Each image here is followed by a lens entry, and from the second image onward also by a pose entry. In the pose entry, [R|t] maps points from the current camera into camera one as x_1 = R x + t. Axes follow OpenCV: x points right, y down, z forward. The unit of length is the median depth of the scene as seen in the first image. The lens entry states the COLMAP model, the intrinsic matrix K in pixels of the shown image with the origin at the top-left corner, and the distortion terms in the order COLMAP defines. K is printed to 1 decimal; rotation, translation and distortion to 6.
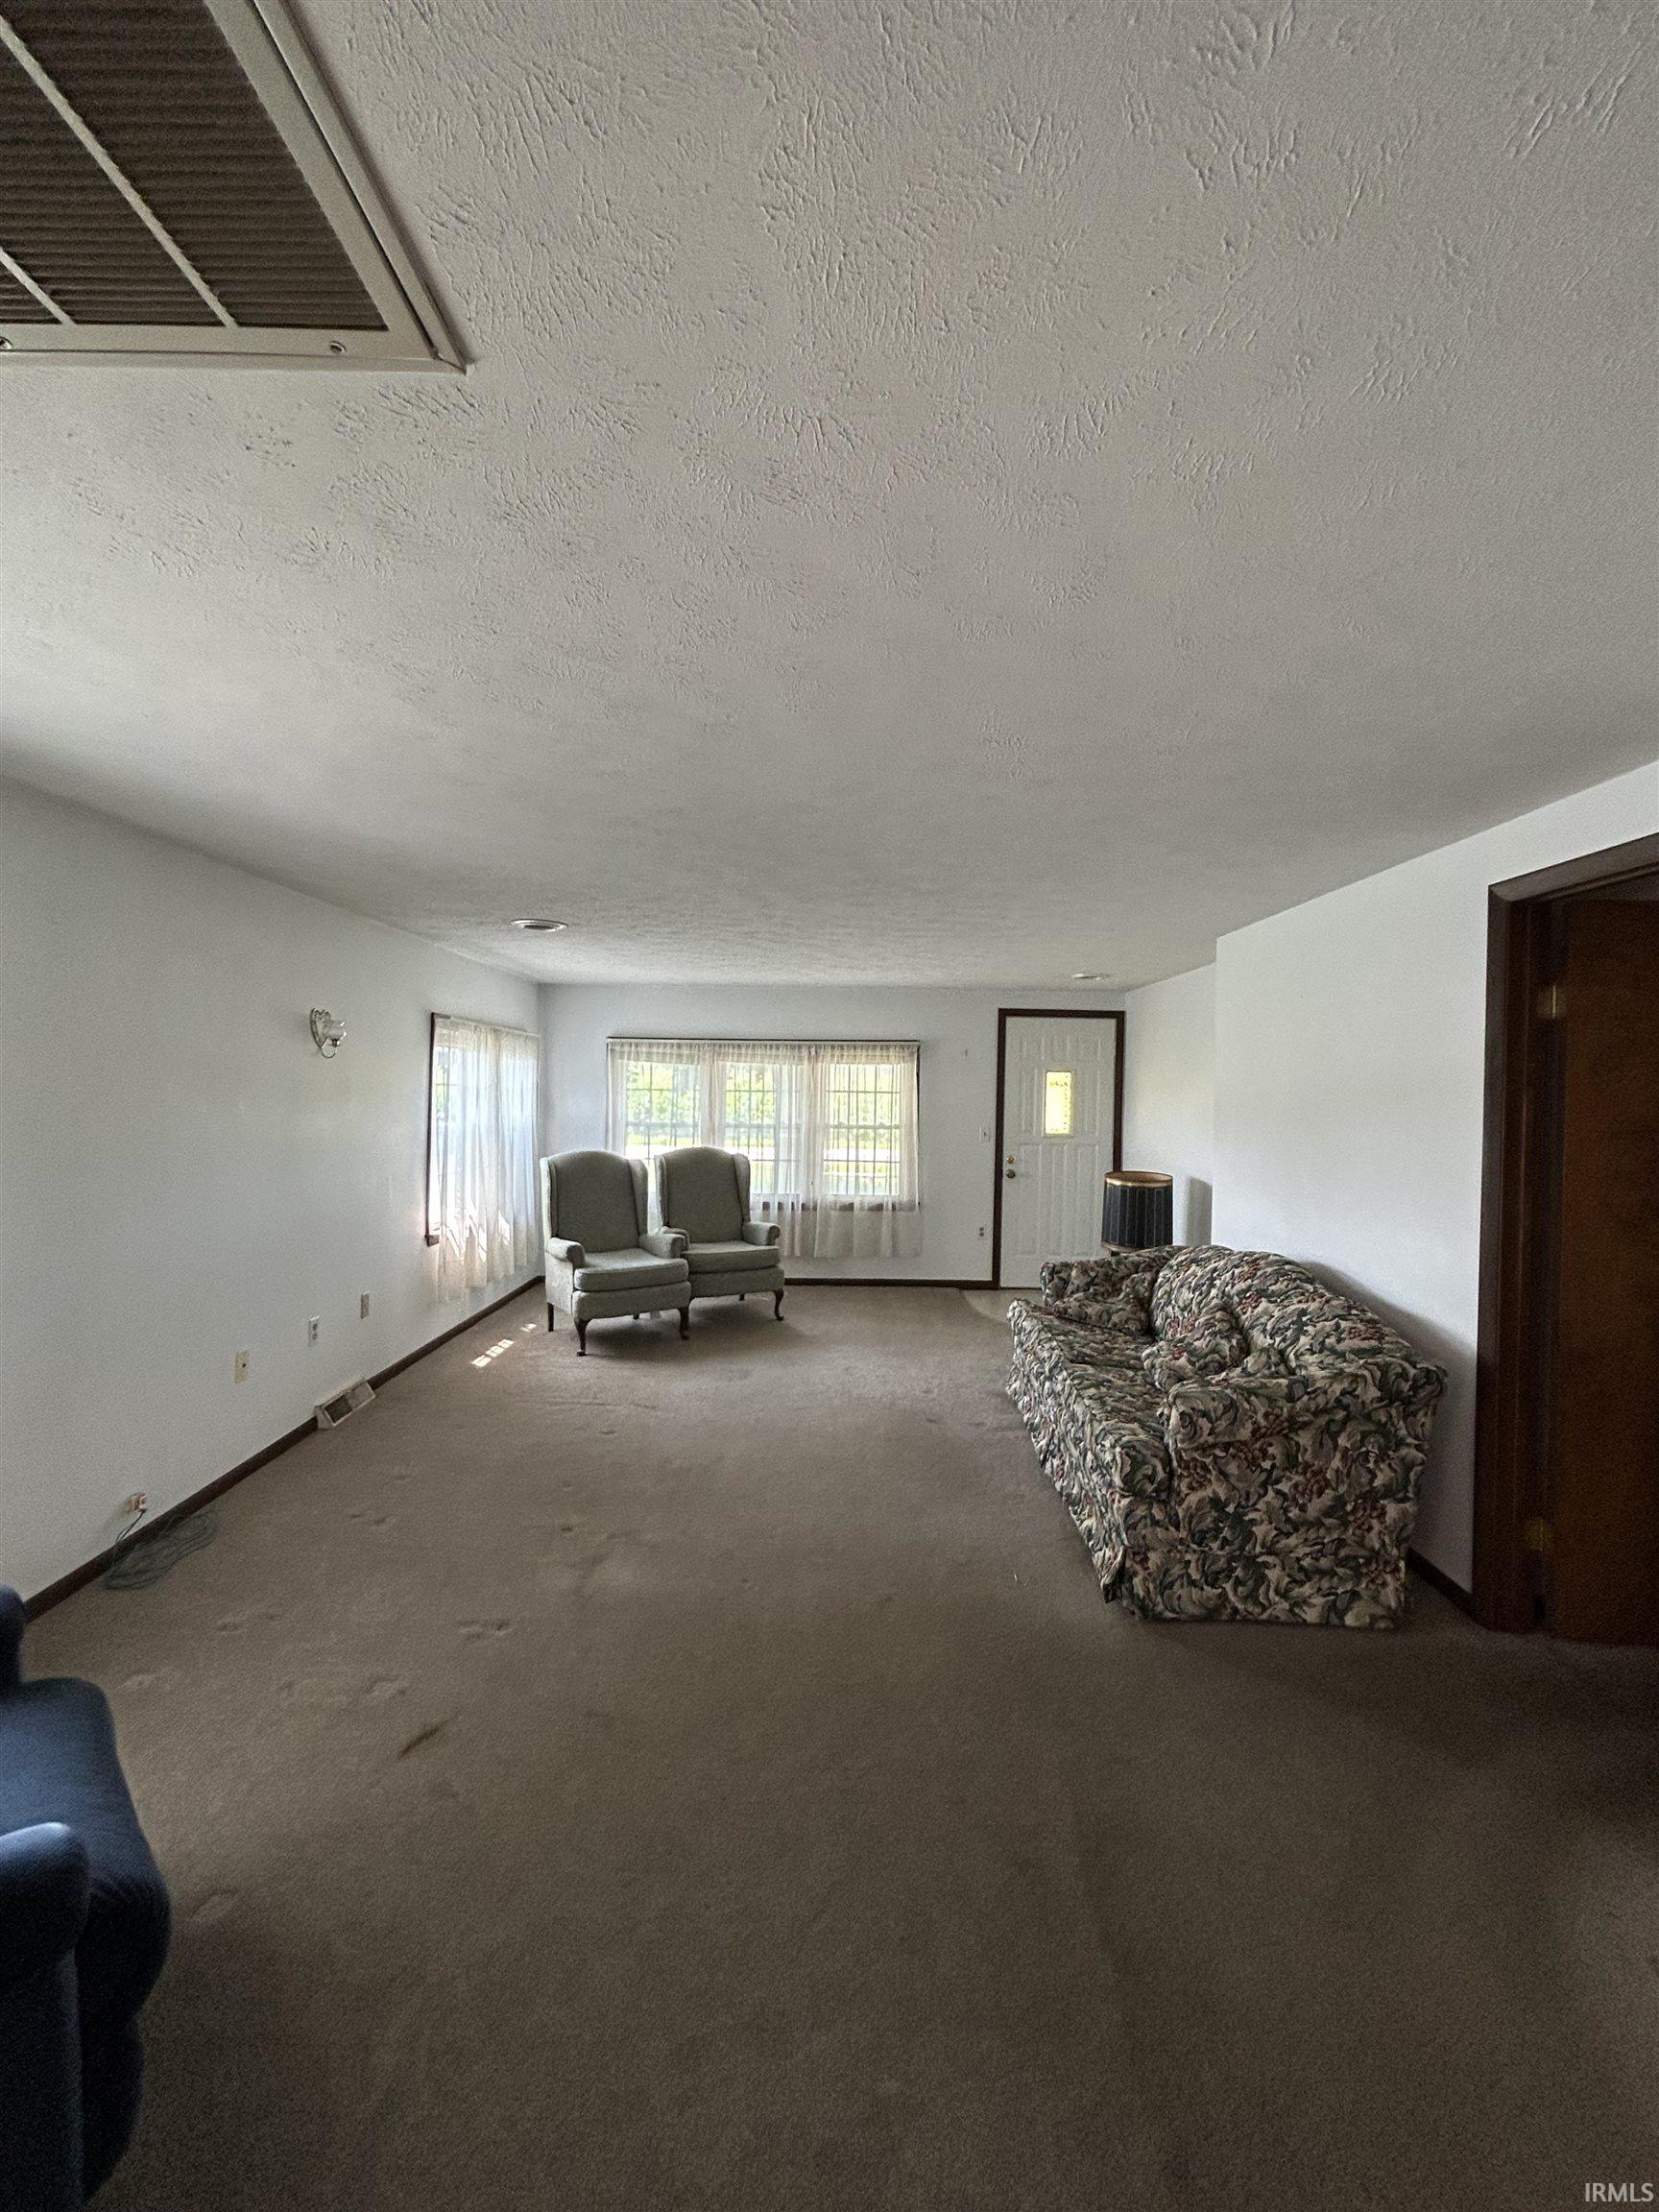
lens RADIAL K [[926.8, 0, 829.5], [0, 926.8, 1106.0], [0, 0, 1]] dist [-0.006273, -0.000269]
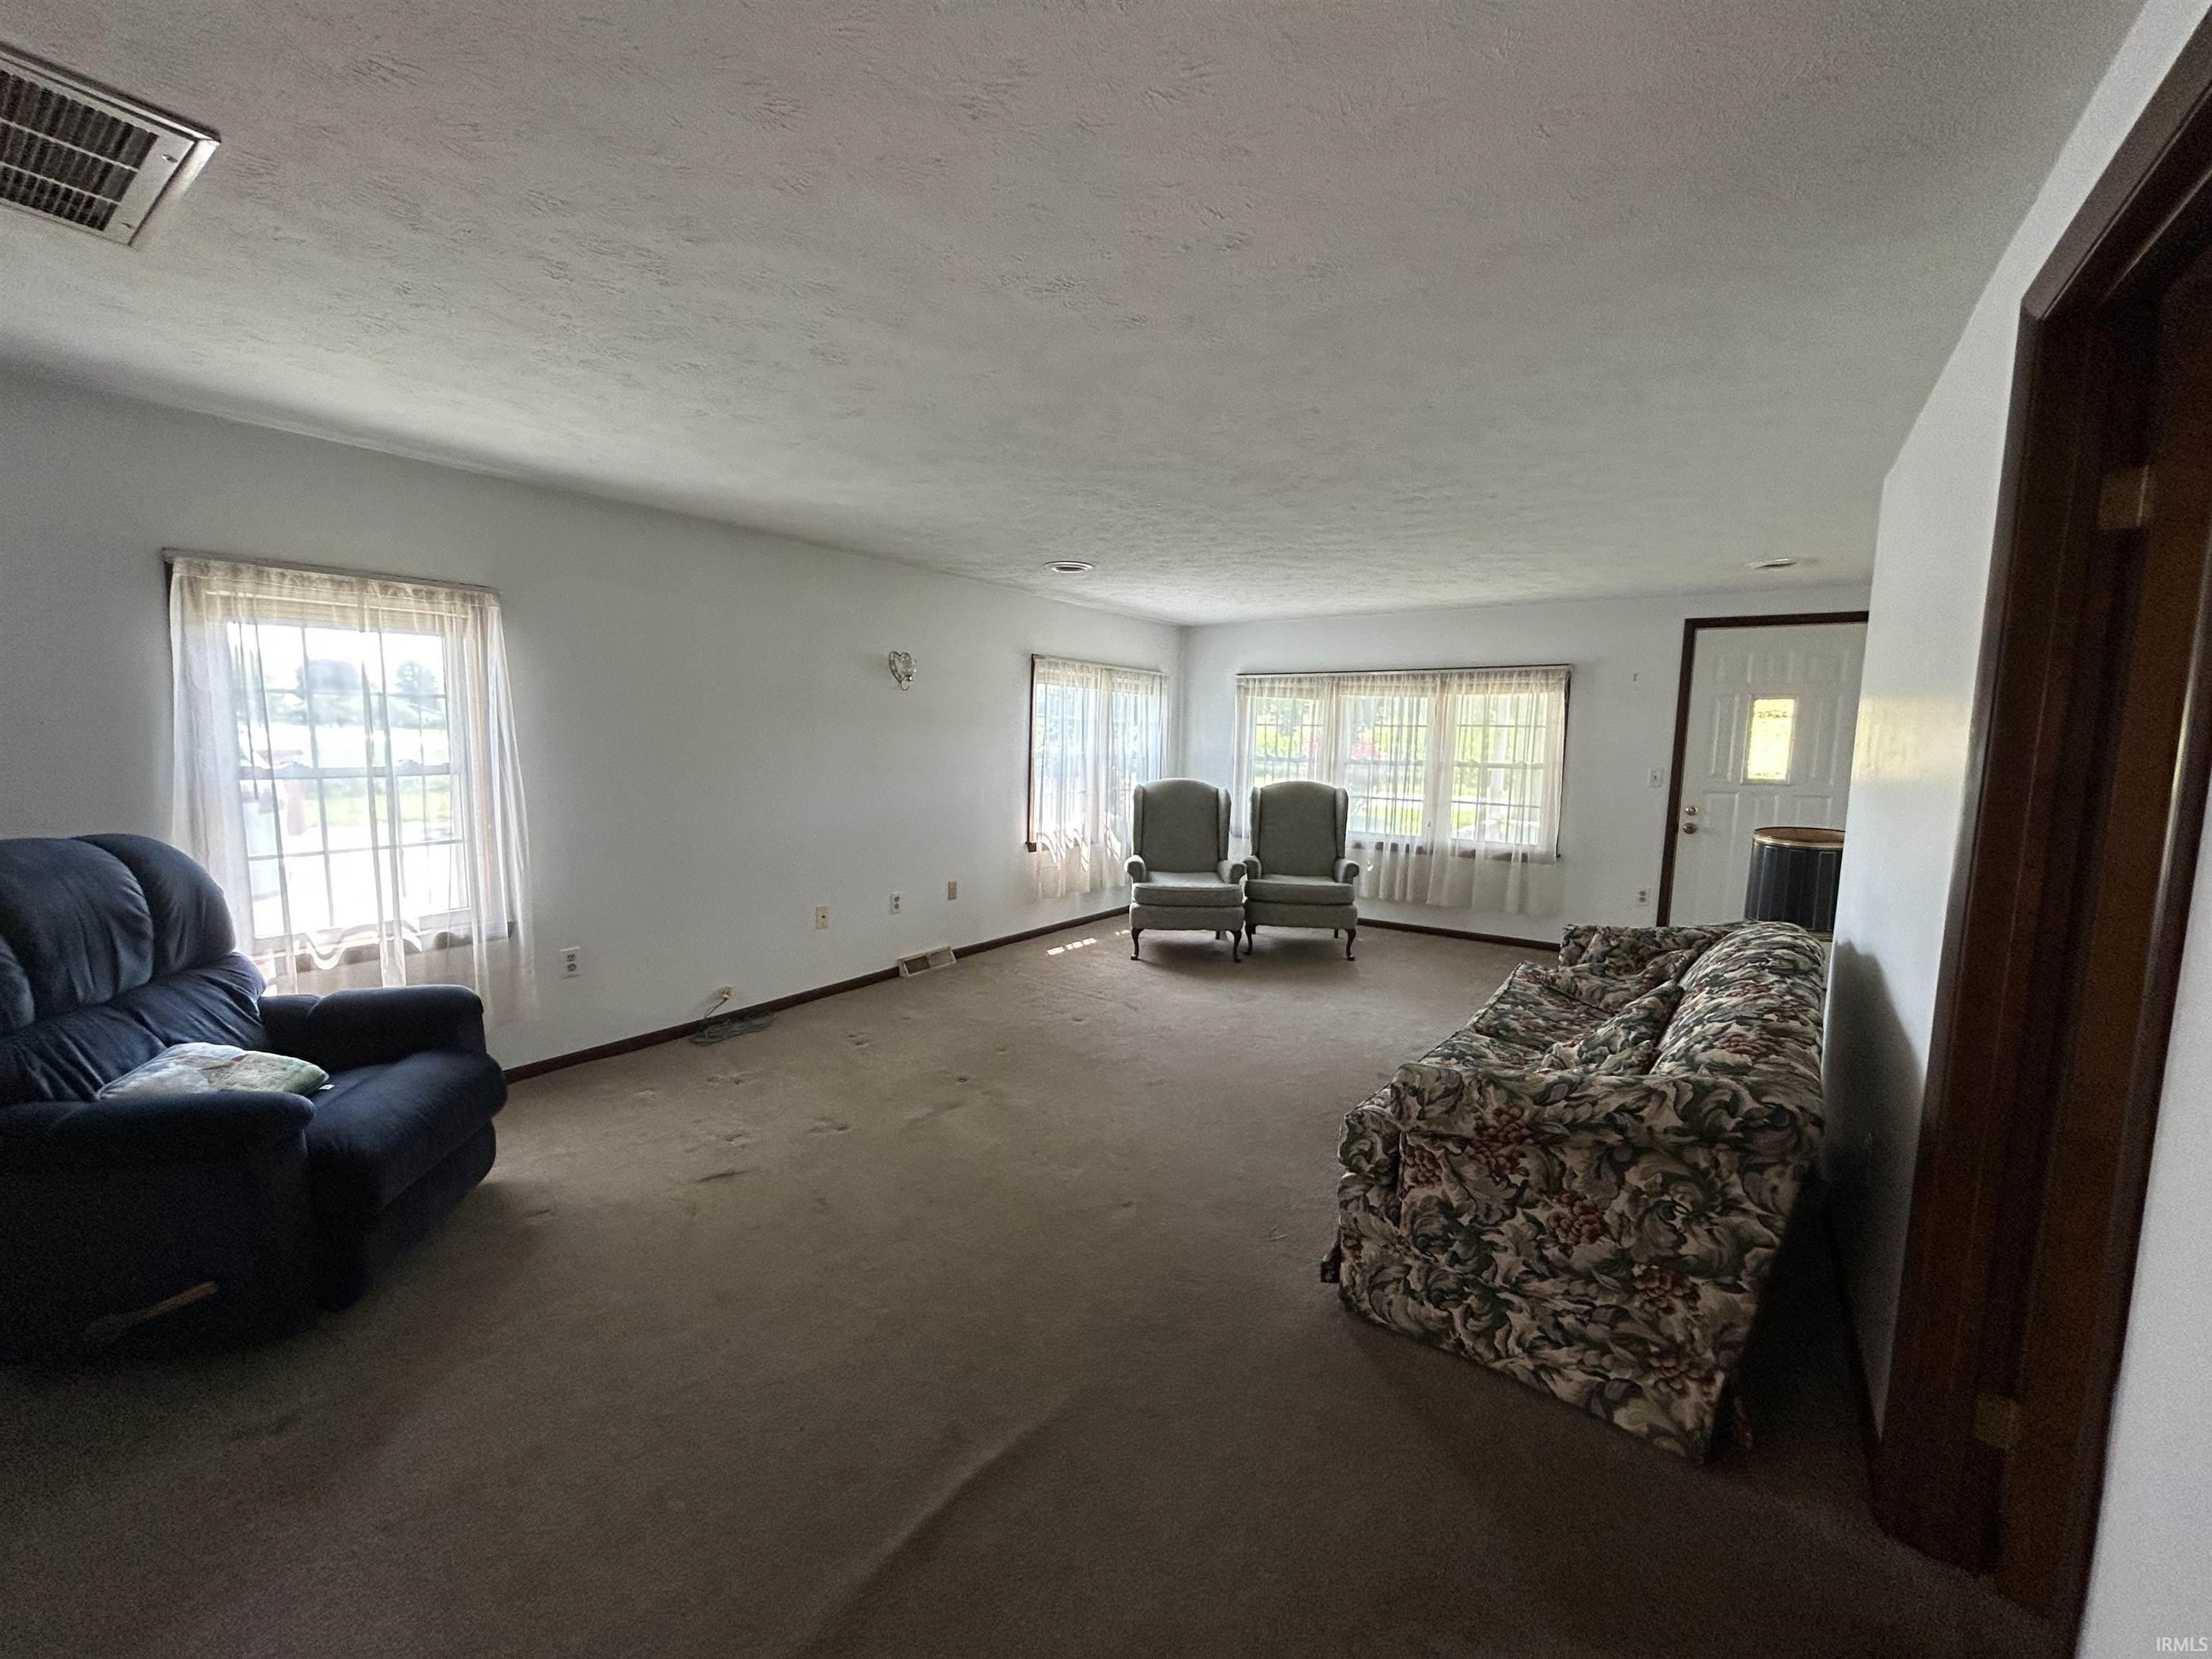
lens RADIAL K [[891.6, 0, 1106.0], [0, 891.6, 829.5], [0, 0, 1]] dist [0.000732, 0.000134]
pose [[0.820298, 0.061699, -0.568599, 0.593382], [-0.015382, 0.996185, 0.085905, 0.042982], [0.571730, -0.061721, 0.818117, 0.223223]]
